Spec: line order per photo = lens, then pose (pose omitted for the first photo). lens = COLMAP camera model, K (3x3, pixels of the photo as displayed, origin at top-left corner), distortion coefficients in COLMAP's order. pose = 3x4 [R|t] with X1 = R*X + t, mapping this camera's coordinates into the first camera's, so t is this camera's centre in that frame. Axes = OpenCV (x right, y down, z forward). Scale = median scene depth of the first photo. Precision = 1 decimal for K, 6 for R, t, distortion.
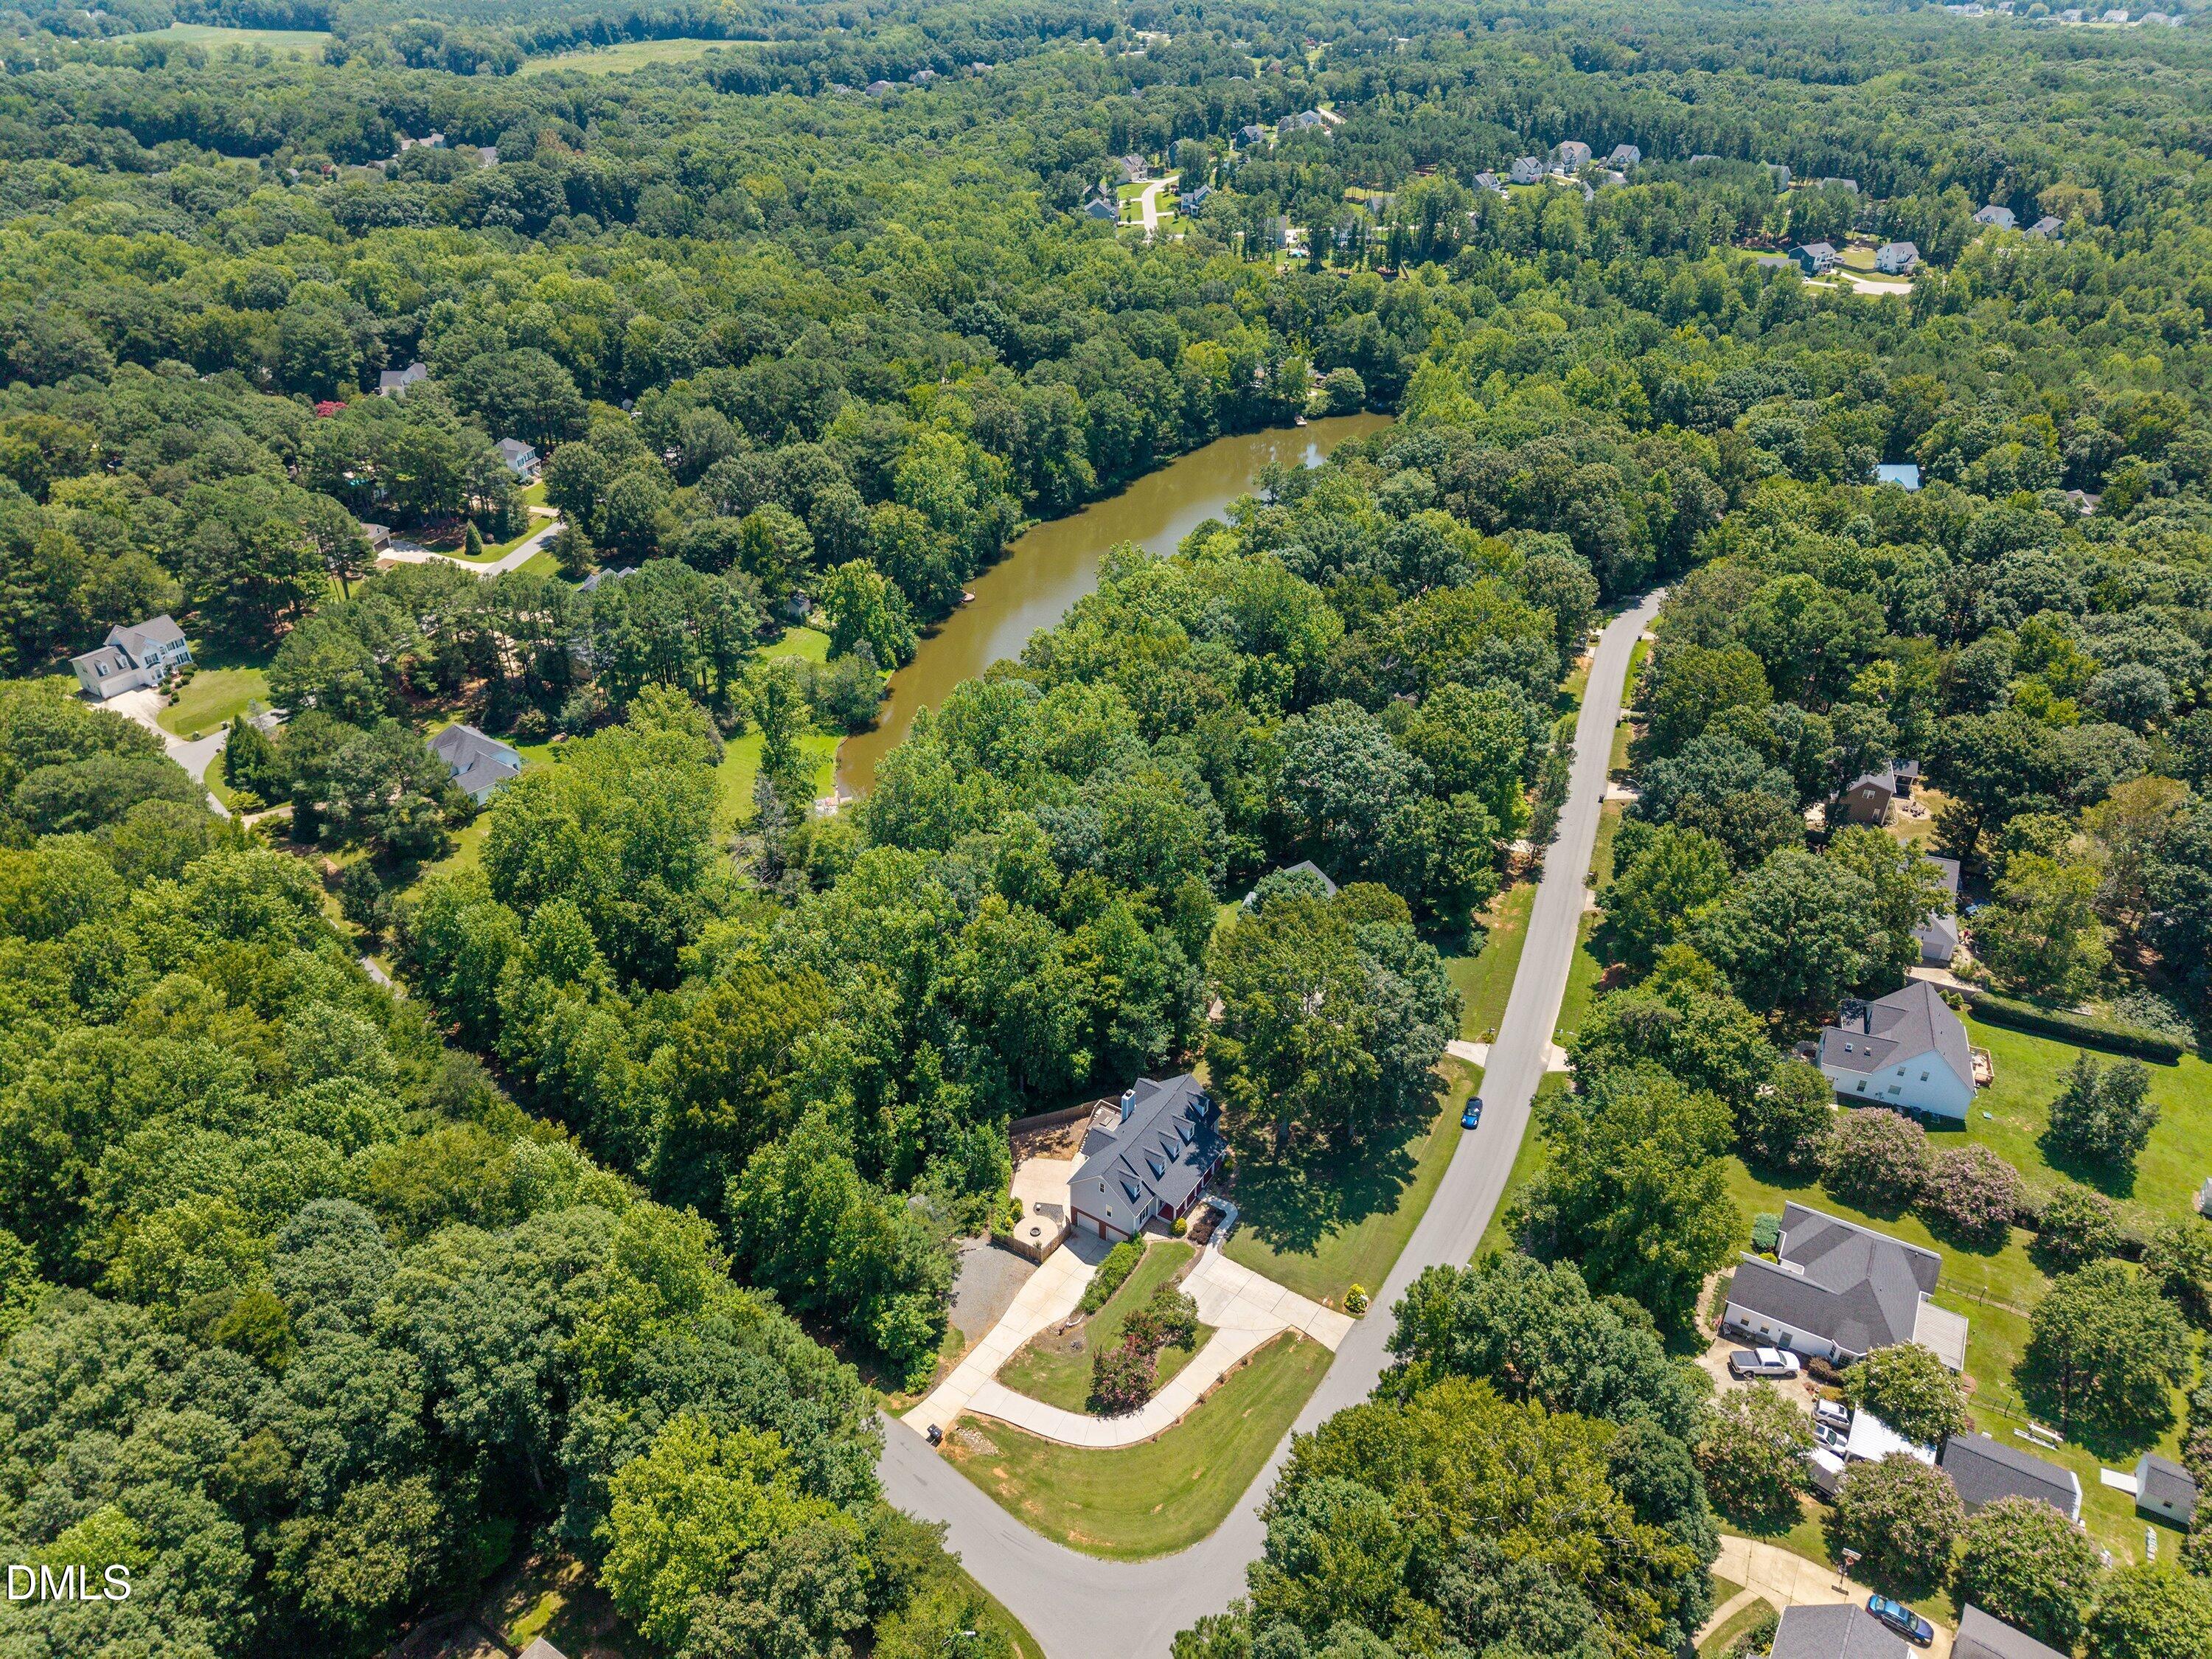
lens RADIAL K [[1464.0, 0, 1106.0], [0, 1464.0, 829.5], [0, 0, 1]] dist [0.013971, -0.007533]
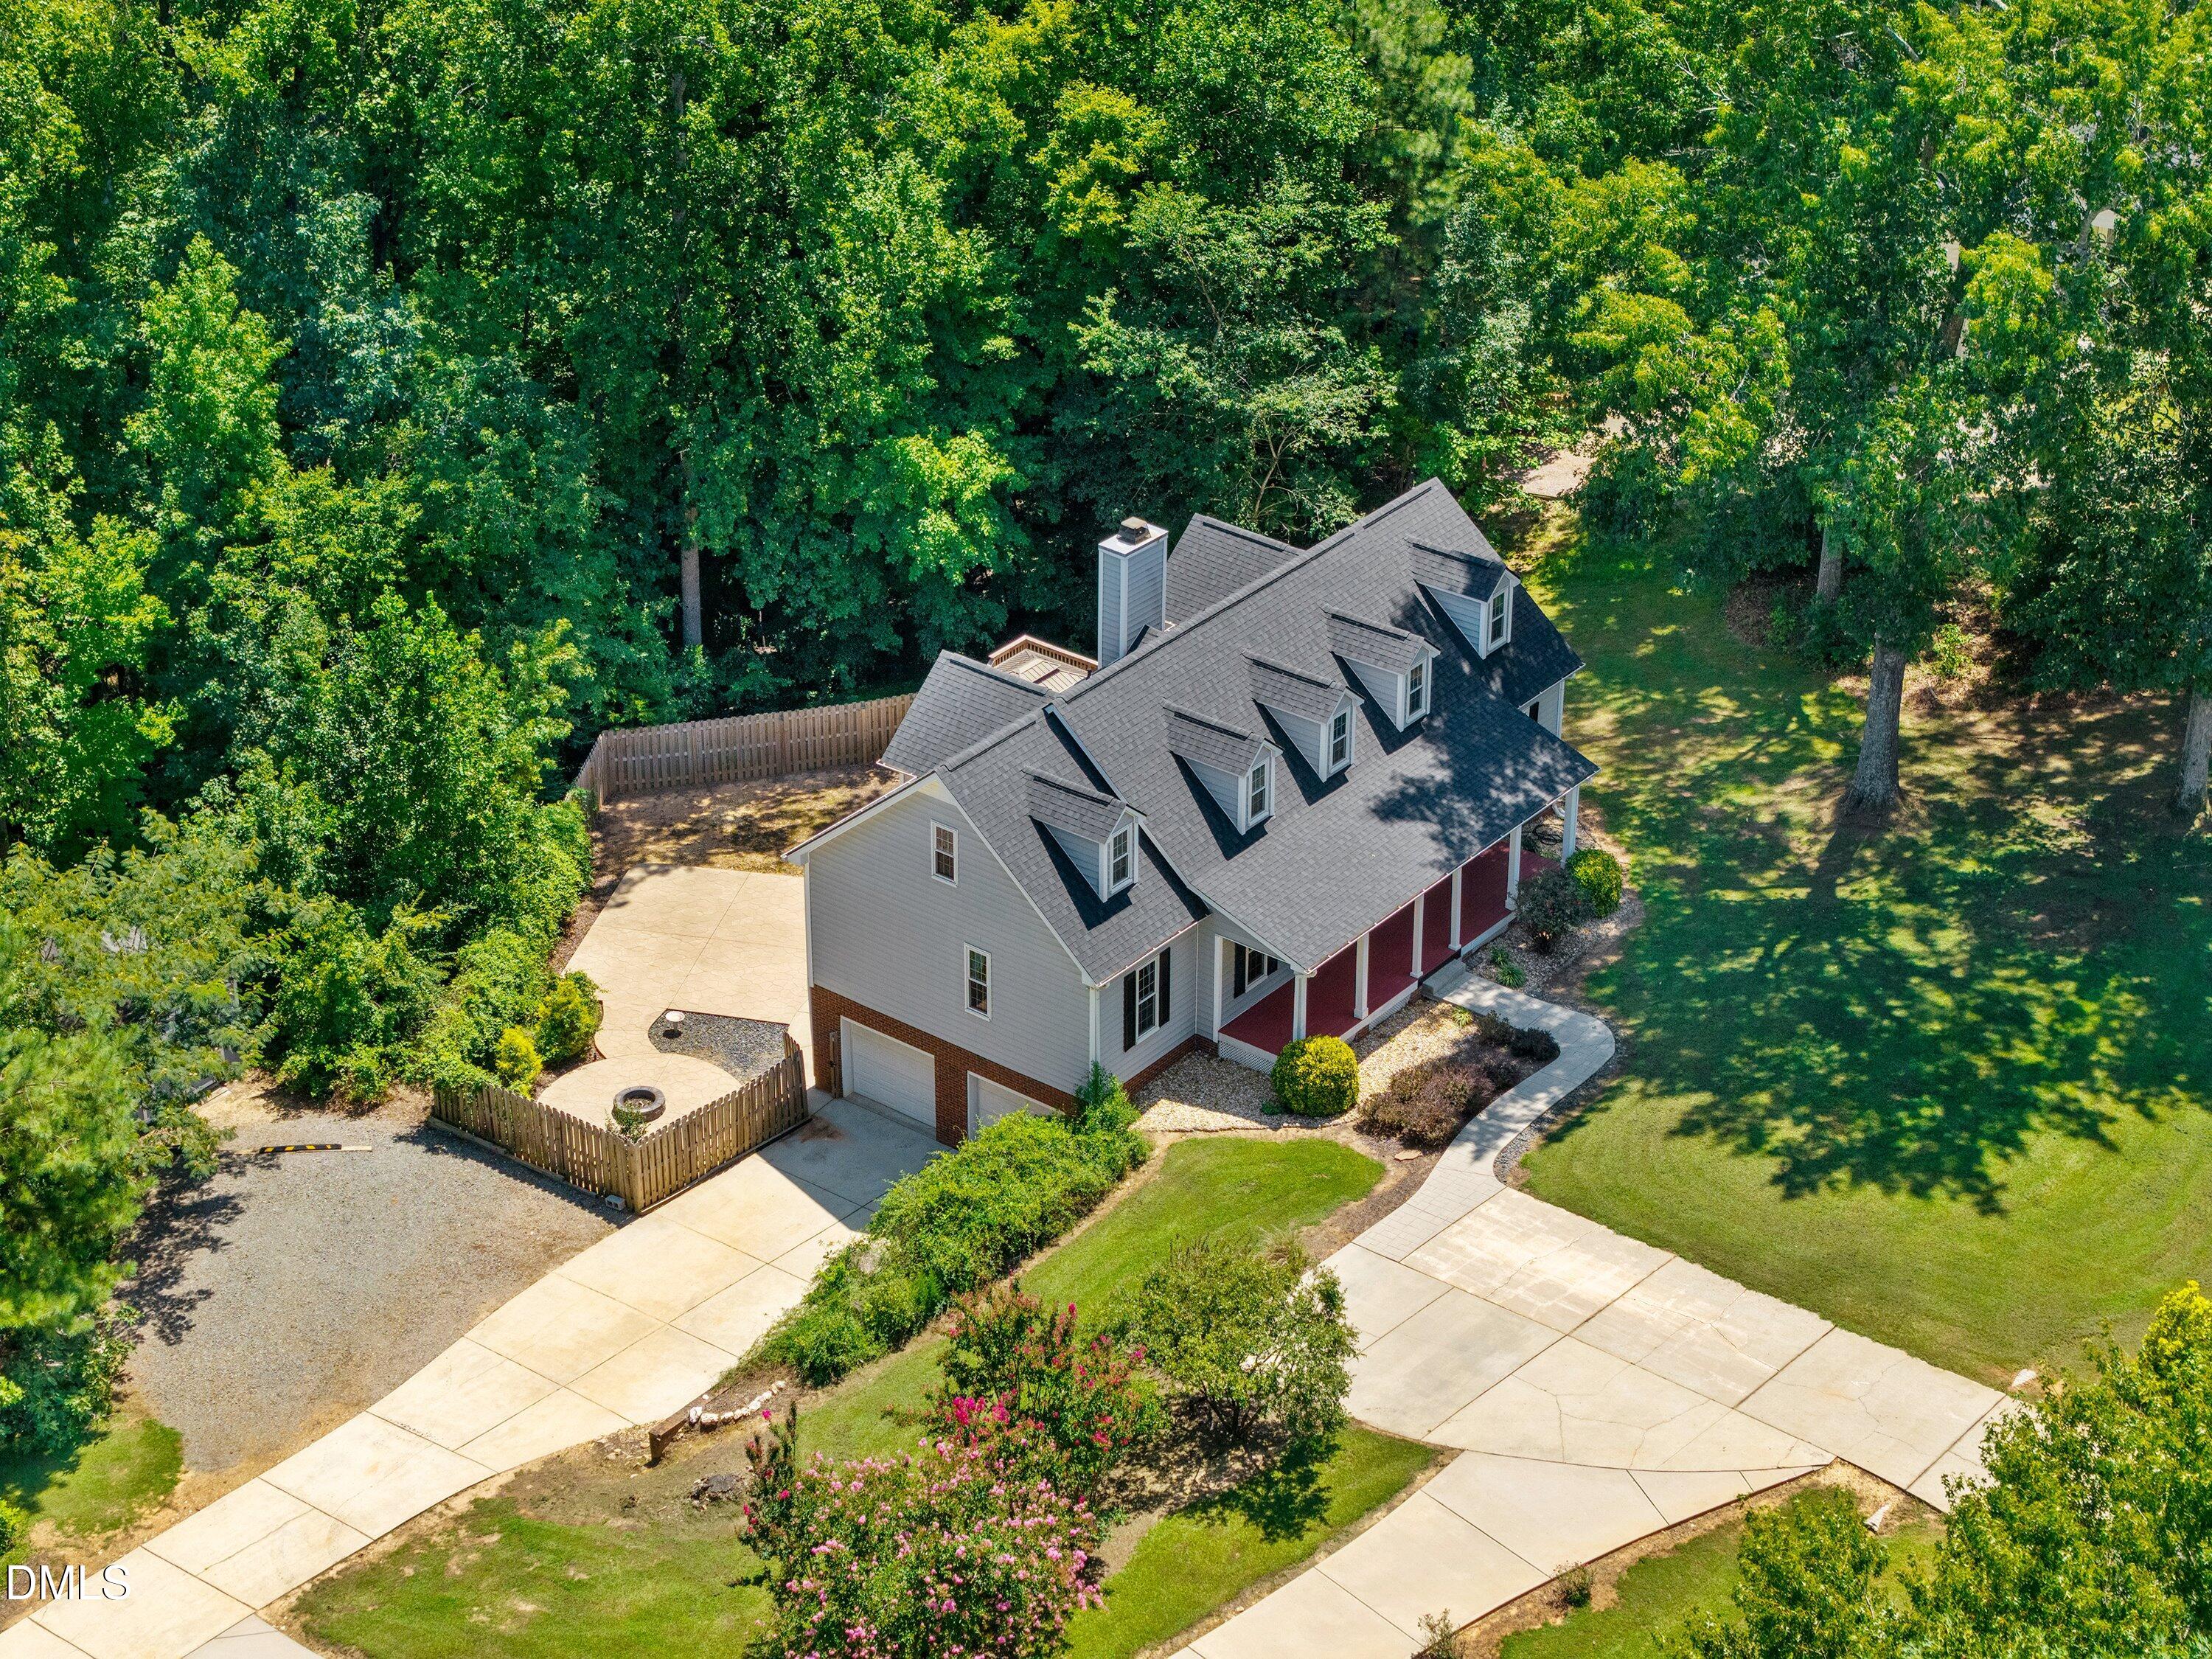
lens RADIAL K [[4440.3, 0, 1003.9], [0, 4440.3, 830.8], [0, 0, 1]] dist [-0.033669, -0.154306]
pose [[0.993448, 0.042529, -0.106075, 0.067757], [-0.047252, 0.997982, -0.042418, 0.255739], [0.104057, 0.047153, 0.993453, 0.370139]]
